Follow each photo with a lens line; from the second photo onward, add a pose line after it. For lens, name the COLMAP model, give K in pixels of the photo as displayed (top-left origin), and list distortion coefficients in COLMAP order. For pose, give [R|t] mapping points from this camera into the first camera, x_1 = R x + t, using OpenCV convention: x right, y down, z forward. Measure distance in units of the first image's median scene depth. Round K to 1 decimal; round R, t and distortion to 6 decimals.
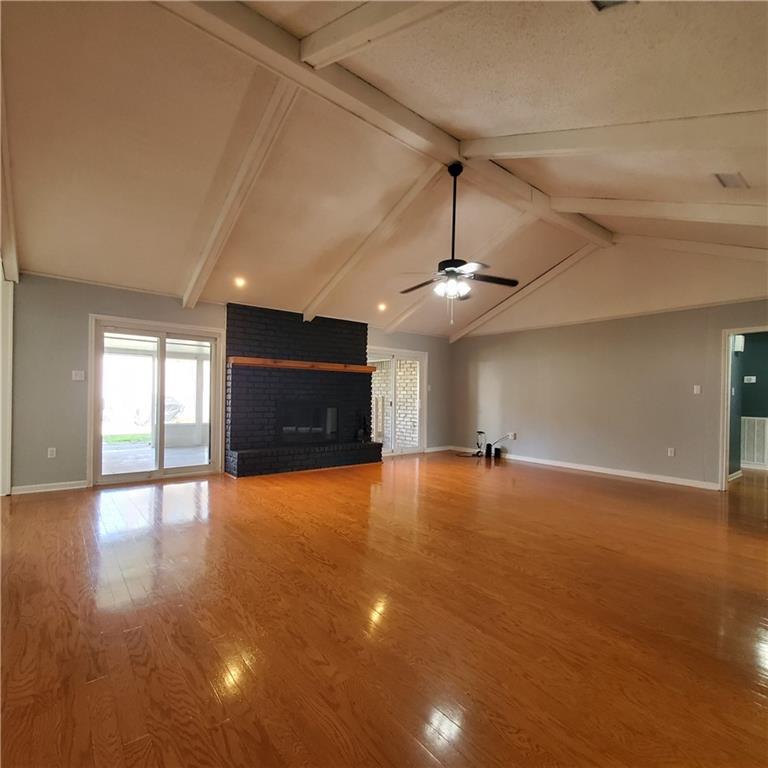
lens RADIAL K [[405.8, 0, 381.3], [0, 405.8, 395.6], [0, 0, 1]] dist [-0.003506, -0.000139]
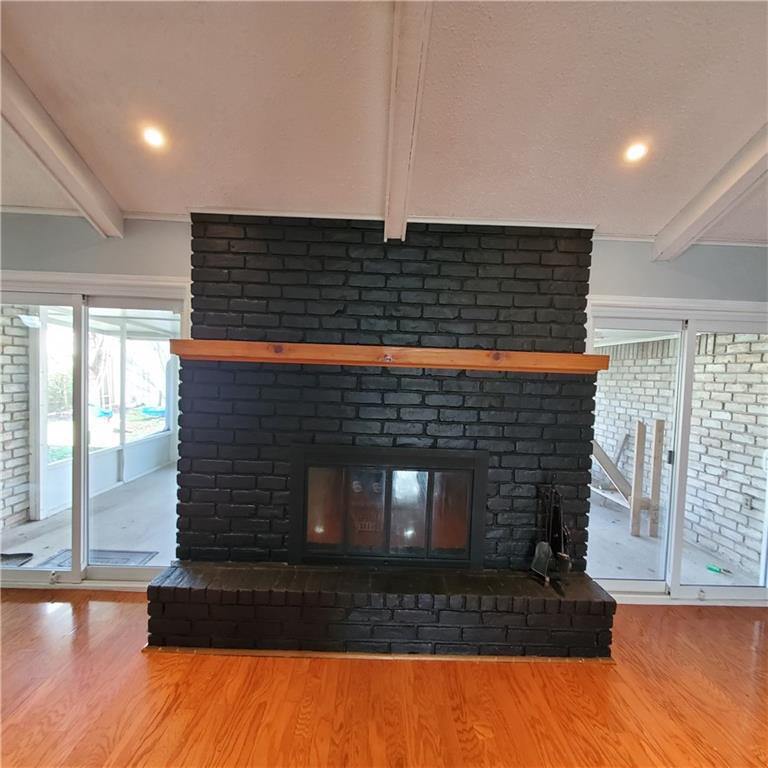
lens RADIAL K [[405.8, 0, 381.3], [0, 405.8, 395.6], [0, 0, 1]] dist [-0.003506, -0.000139]
pose [[0.792622, 0.045030, -0.608048, 0.042198], [-0.023060, 0.998770, 0.043905, -0.050901], [0.609277, -0.020778, 0.792685, 0.652786]]
